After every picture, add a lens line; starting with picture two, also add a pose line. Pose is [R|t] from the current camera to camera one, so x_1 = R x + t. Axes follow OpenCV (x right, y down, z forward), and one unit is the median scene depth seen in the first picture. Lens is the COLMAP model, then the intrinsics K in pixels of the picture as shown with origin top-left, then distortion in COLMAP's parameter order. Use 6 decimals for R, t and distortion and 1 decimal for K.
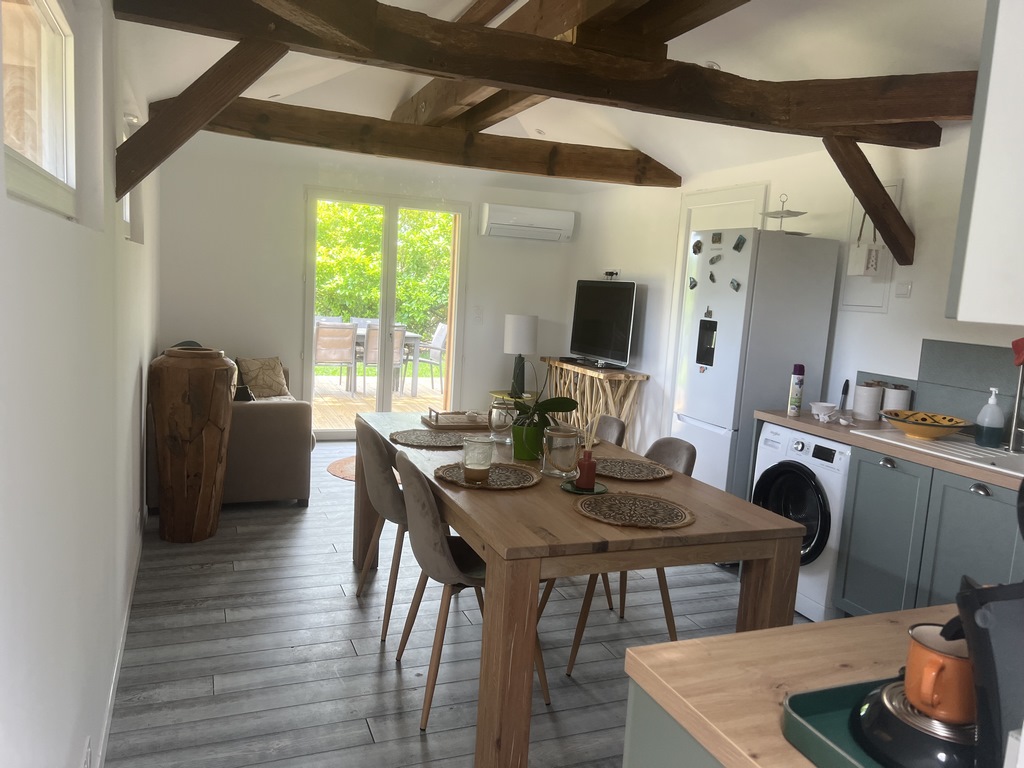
lens RADIAL K [[762.1, 0, 512.0], [0, 762.1, 384.0], [0, 0, 1]] dist [0.045936, -0.049398]
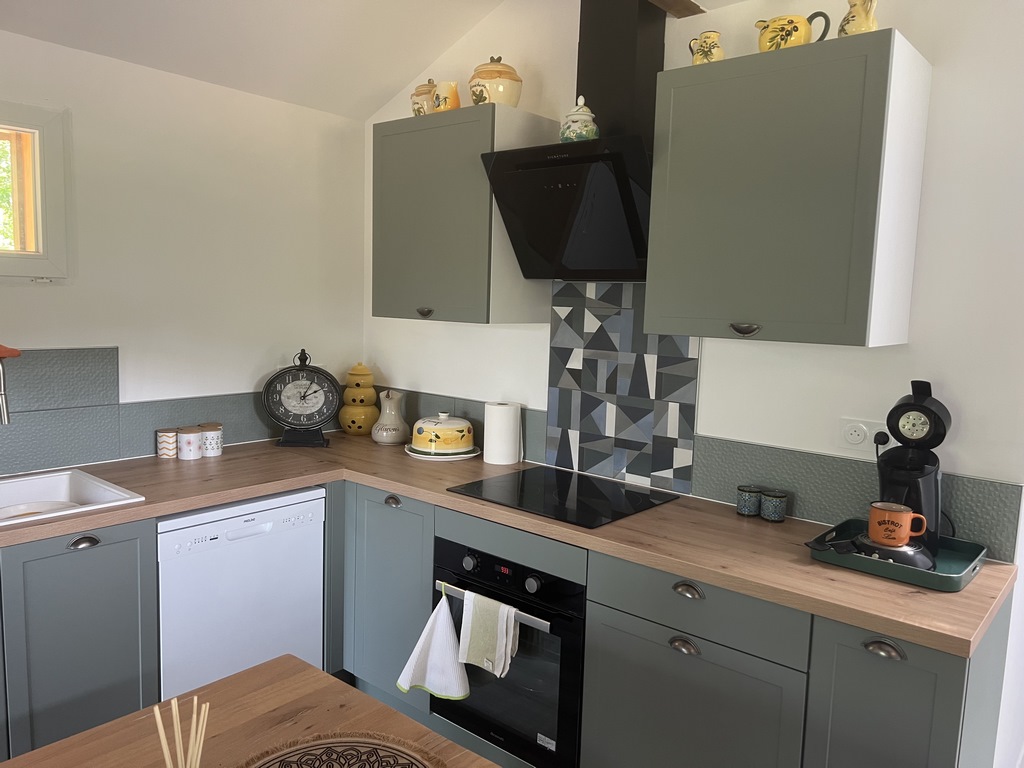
lens RADIAL K [[762.1, 0, 512.0], [0, 762.1, 384.0], [0, 0, 1]] dist [0.045936, -0.049398]
pose [[-0.459057, -0.176198, 0.870759, -0.259423], [0.053755, 0.972831, 0.225191, -0.188887], [-0.886779, 0.150183, -0.437113, 1.065853]]
